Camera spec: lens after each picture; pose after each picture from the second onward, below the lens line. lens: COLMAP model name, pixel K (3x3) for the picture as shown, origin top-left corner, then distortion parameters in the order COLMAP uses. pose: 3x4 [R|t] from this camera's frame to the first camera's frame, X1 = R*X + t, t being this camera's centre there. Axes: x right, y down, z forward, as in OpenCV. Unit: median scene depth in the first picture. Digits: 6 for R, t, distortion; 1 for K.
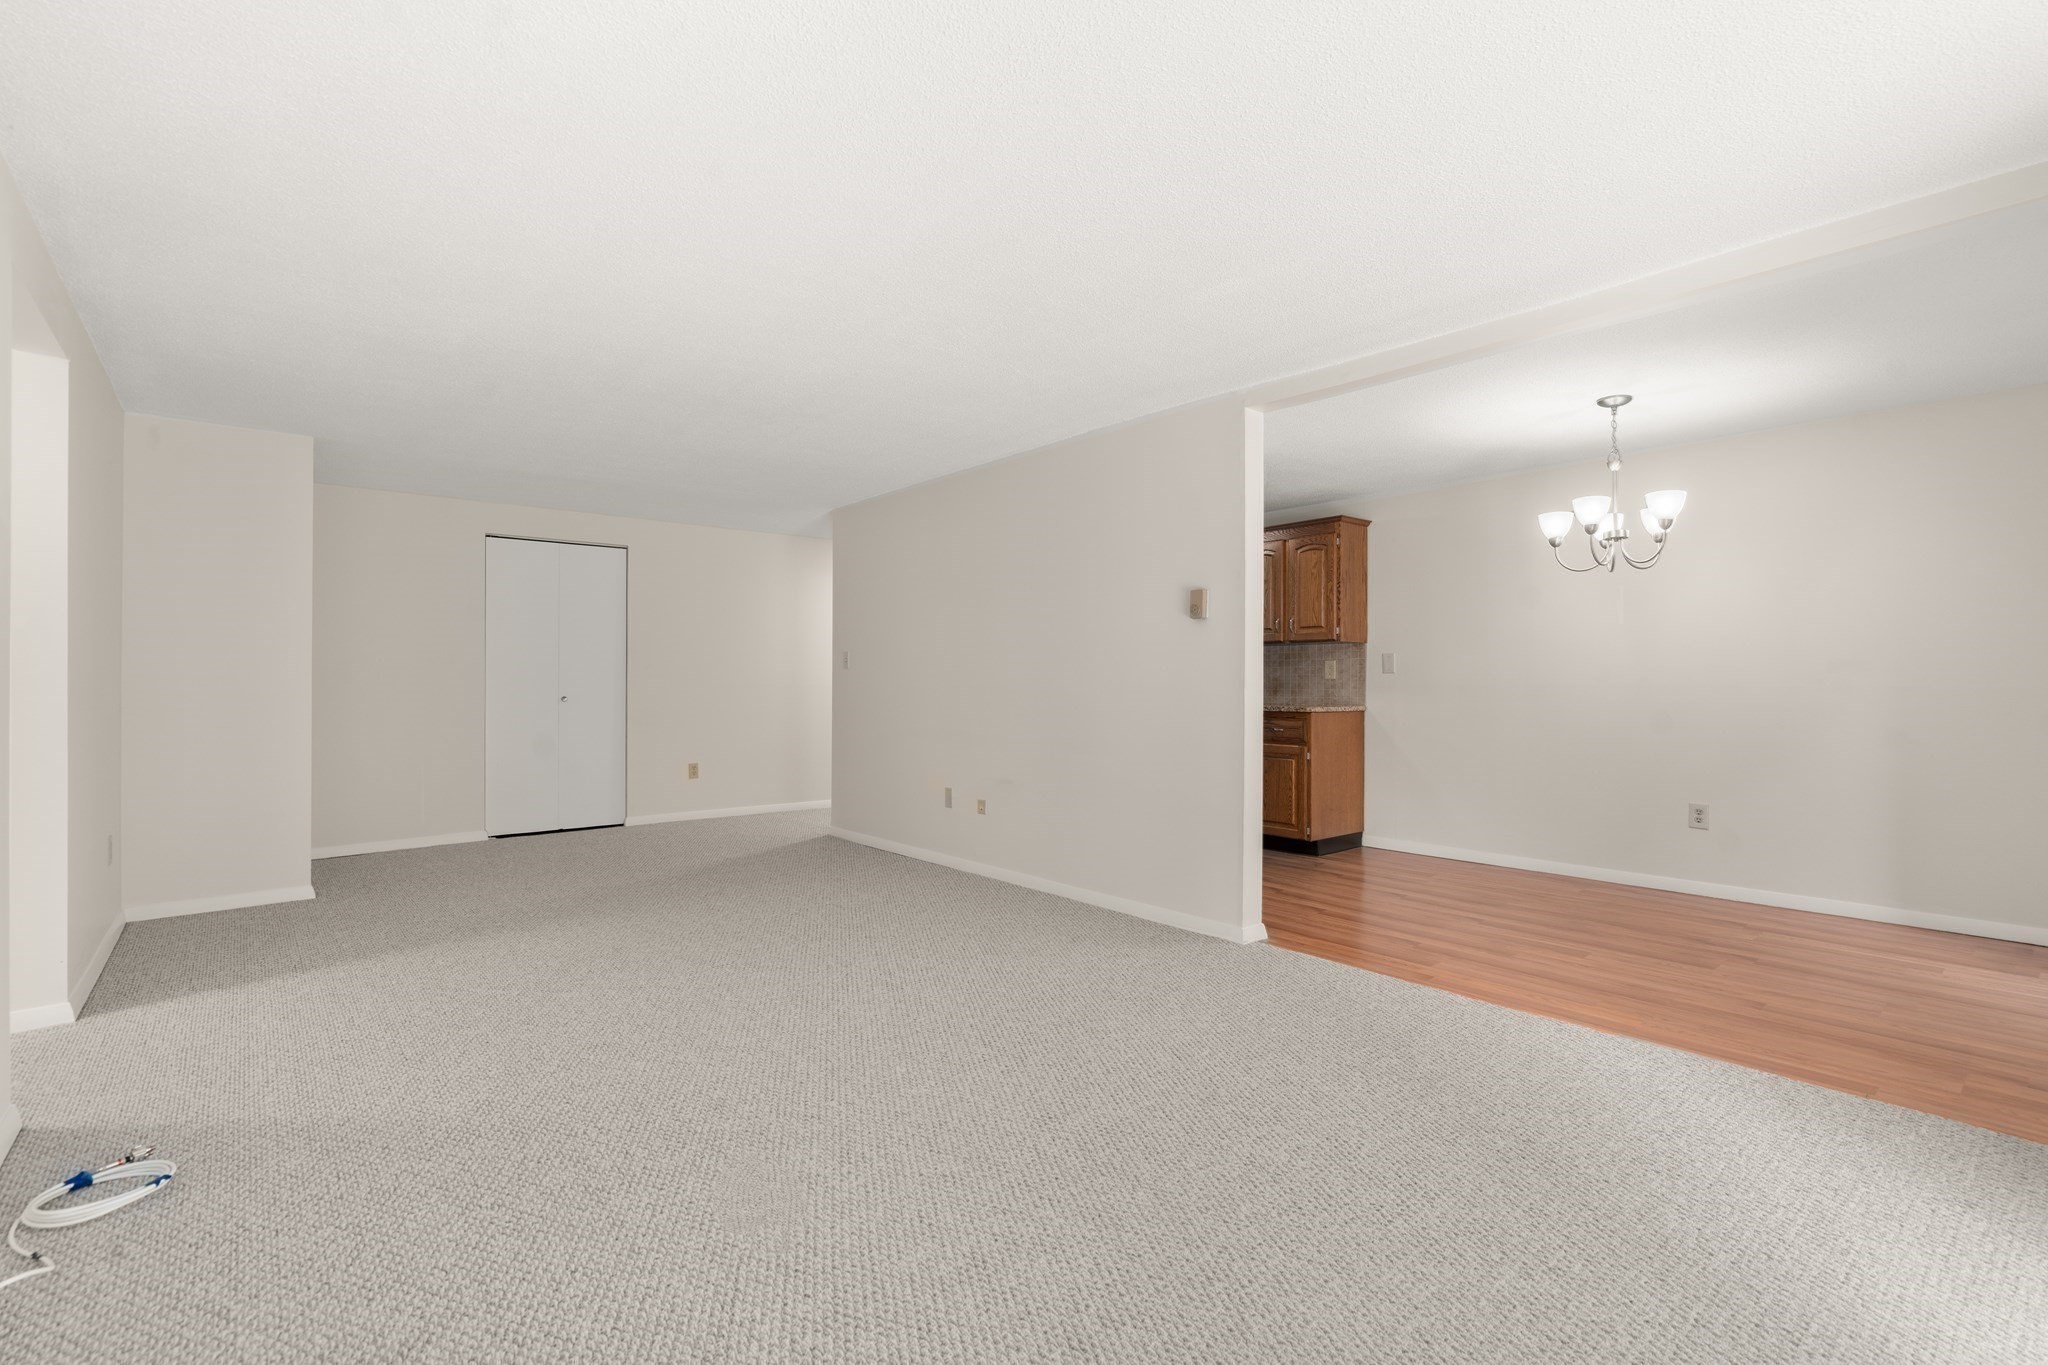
lens RADIAL K [[927.0, 0, 1017.5], [0, 927.0, 684.0], [0, 0, 1]] dist [-0.001858, 0.001383]
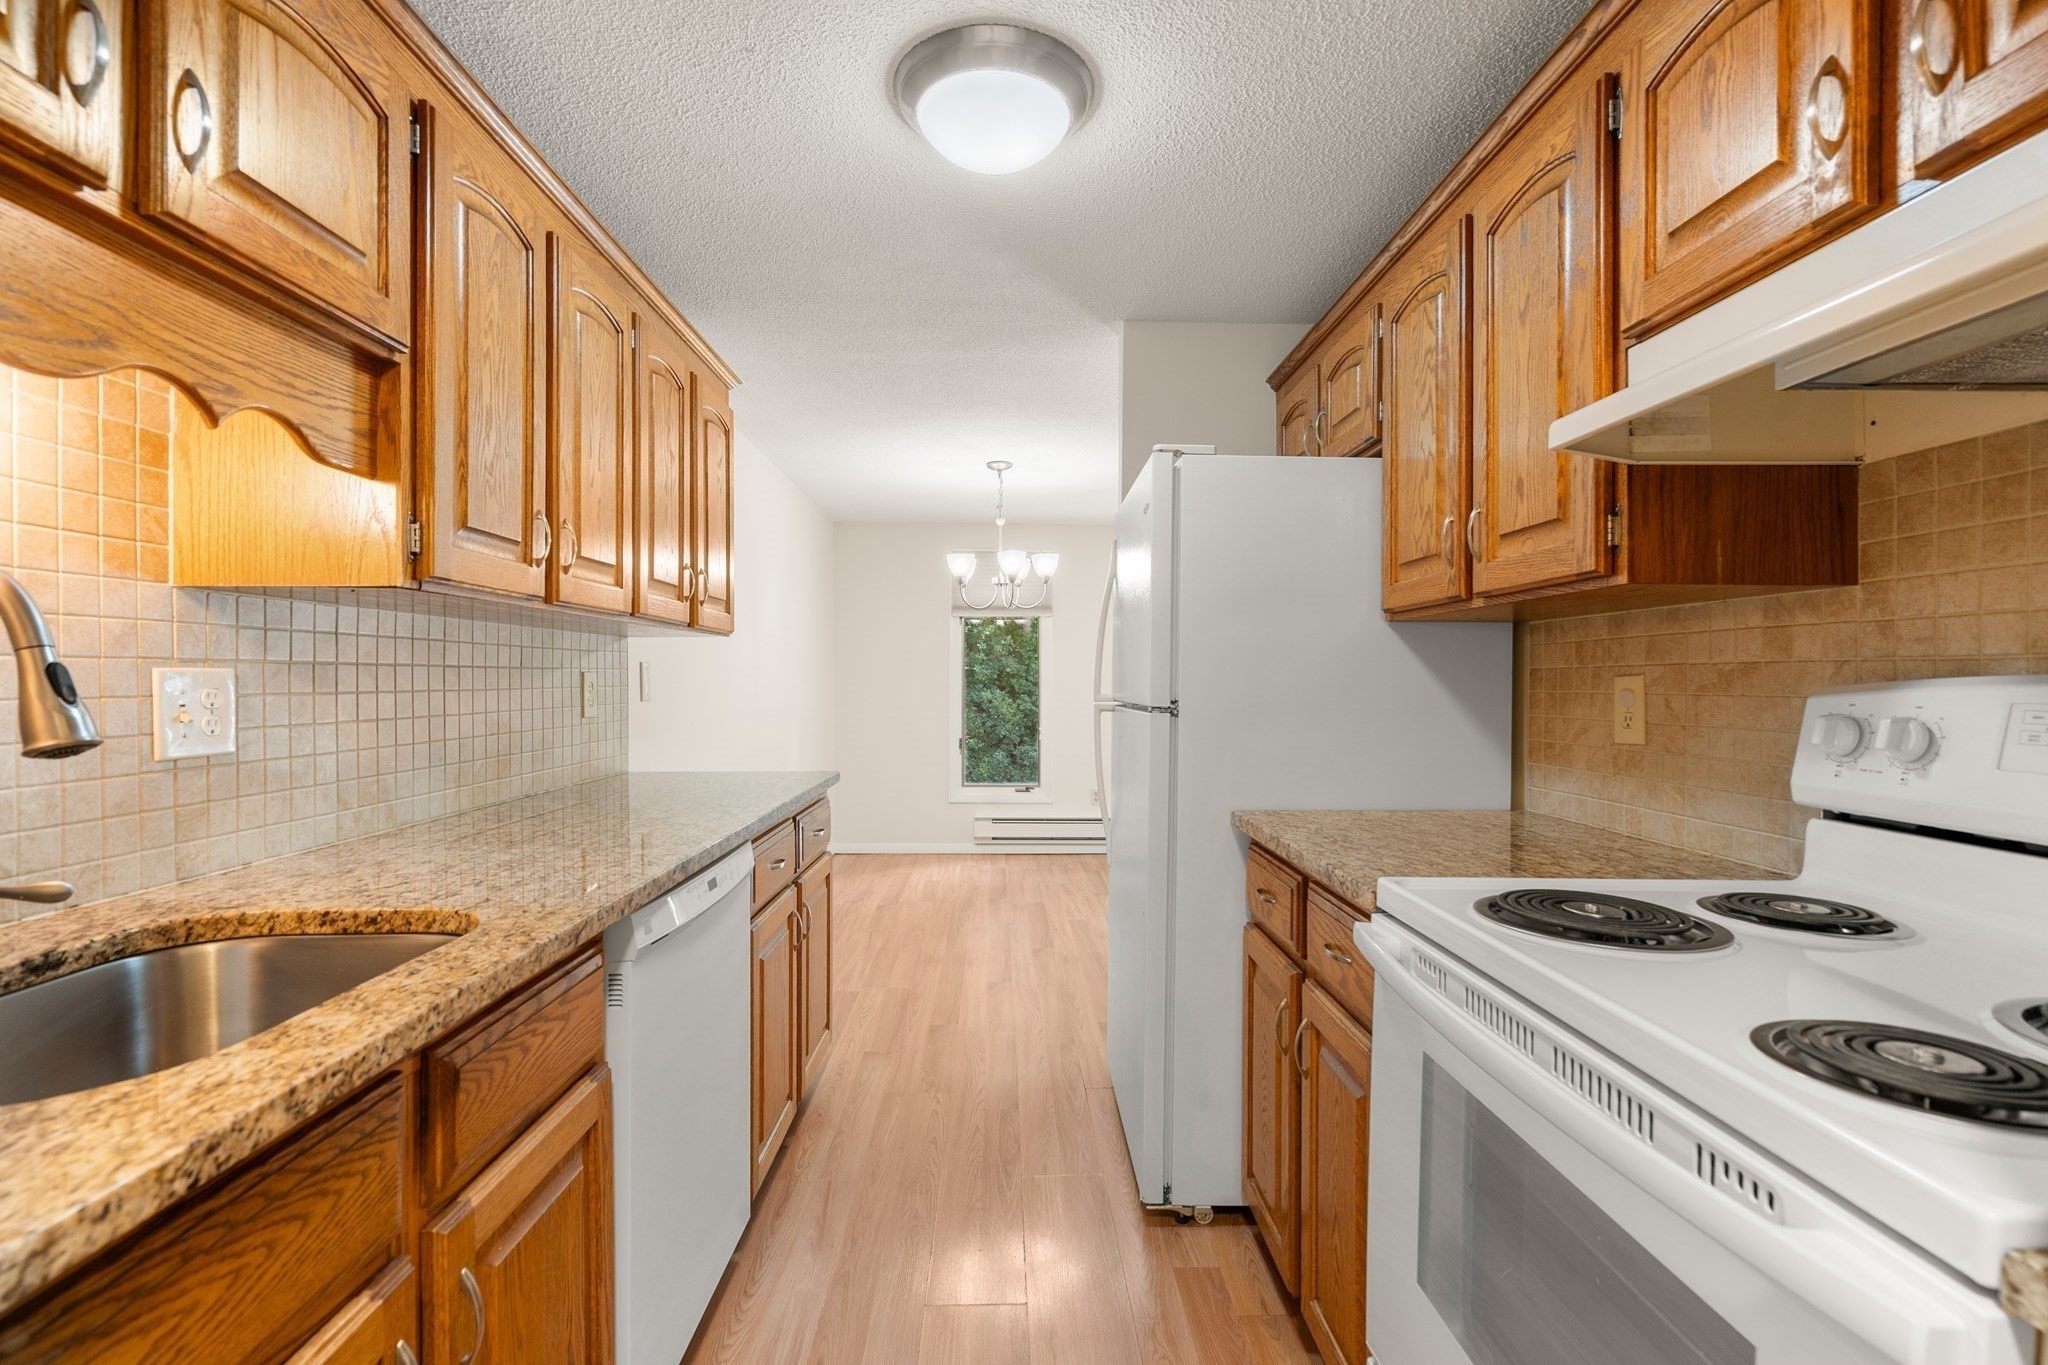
lens RADIAL K [[927.0, 0, 1017.5], [0, 927.0, 684.0], [0, 0, 1]] dist [-0.001858, 0.001383]
pose [[-0.781798, -0.004194, 0.623518, -0.072245], [-0.000501, 0.999981, 0.006097, -0.024802], [-0.623532, 0.004454, -0.781785, 1.283117]]
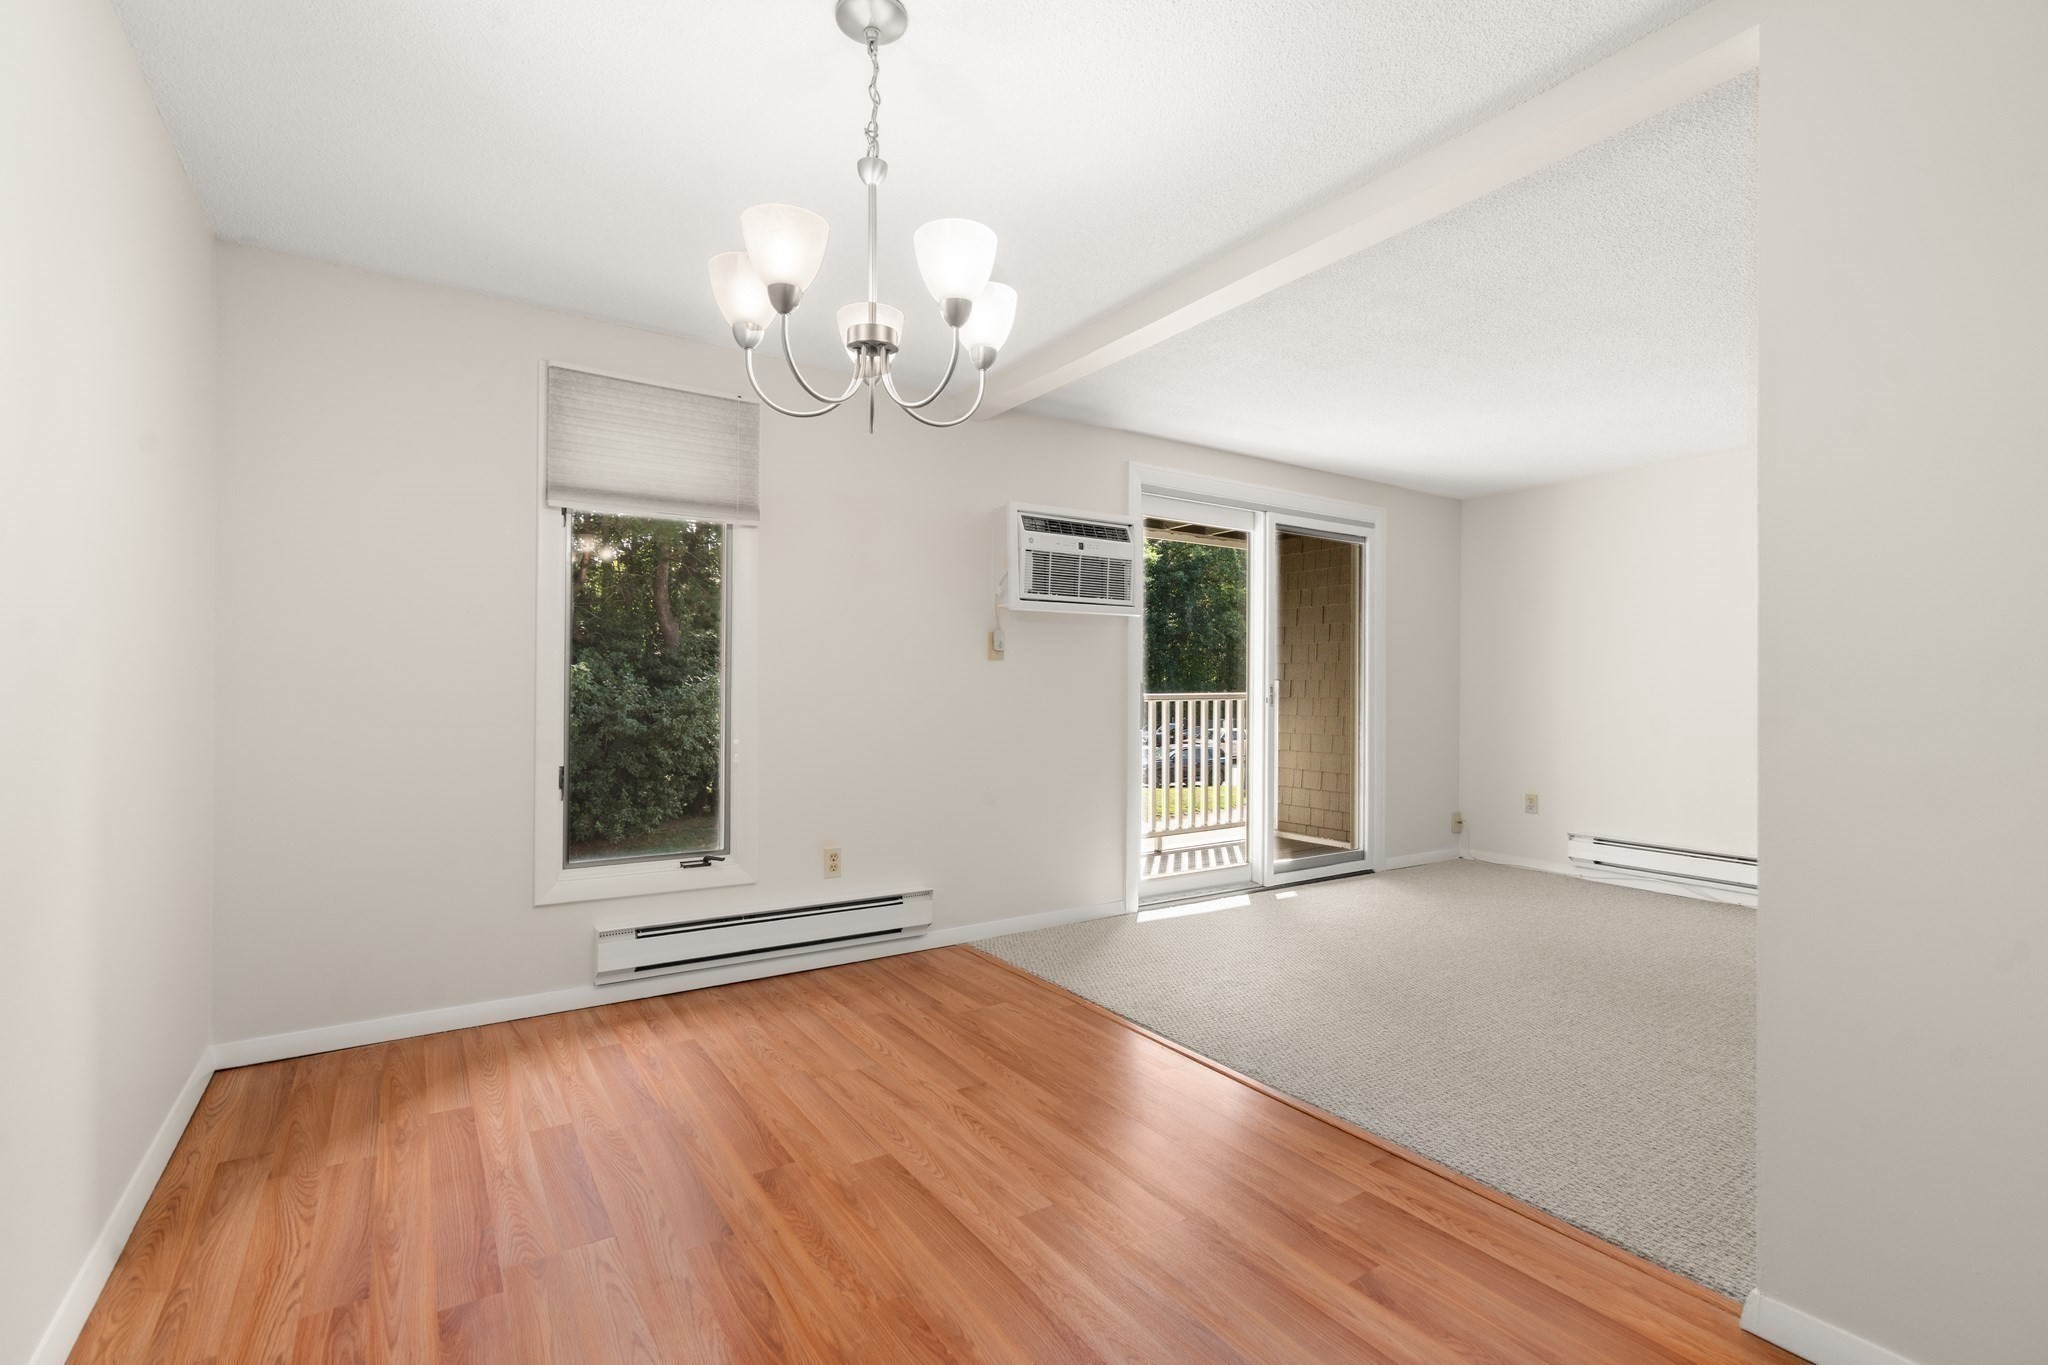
lens RADIAL K [[927.0, 0, 1017.5], [0, 927.0, 684.0], [0, 0, 1]] dist [-0.001858, 0.001383]
pose [[-0.993751, -0.009427, 0.111223, 0.357612], [-0.009410, 0.999955, 0.000681, -0.002167], [-0.111224, -0.000370, -0.993795, 0.950329]]
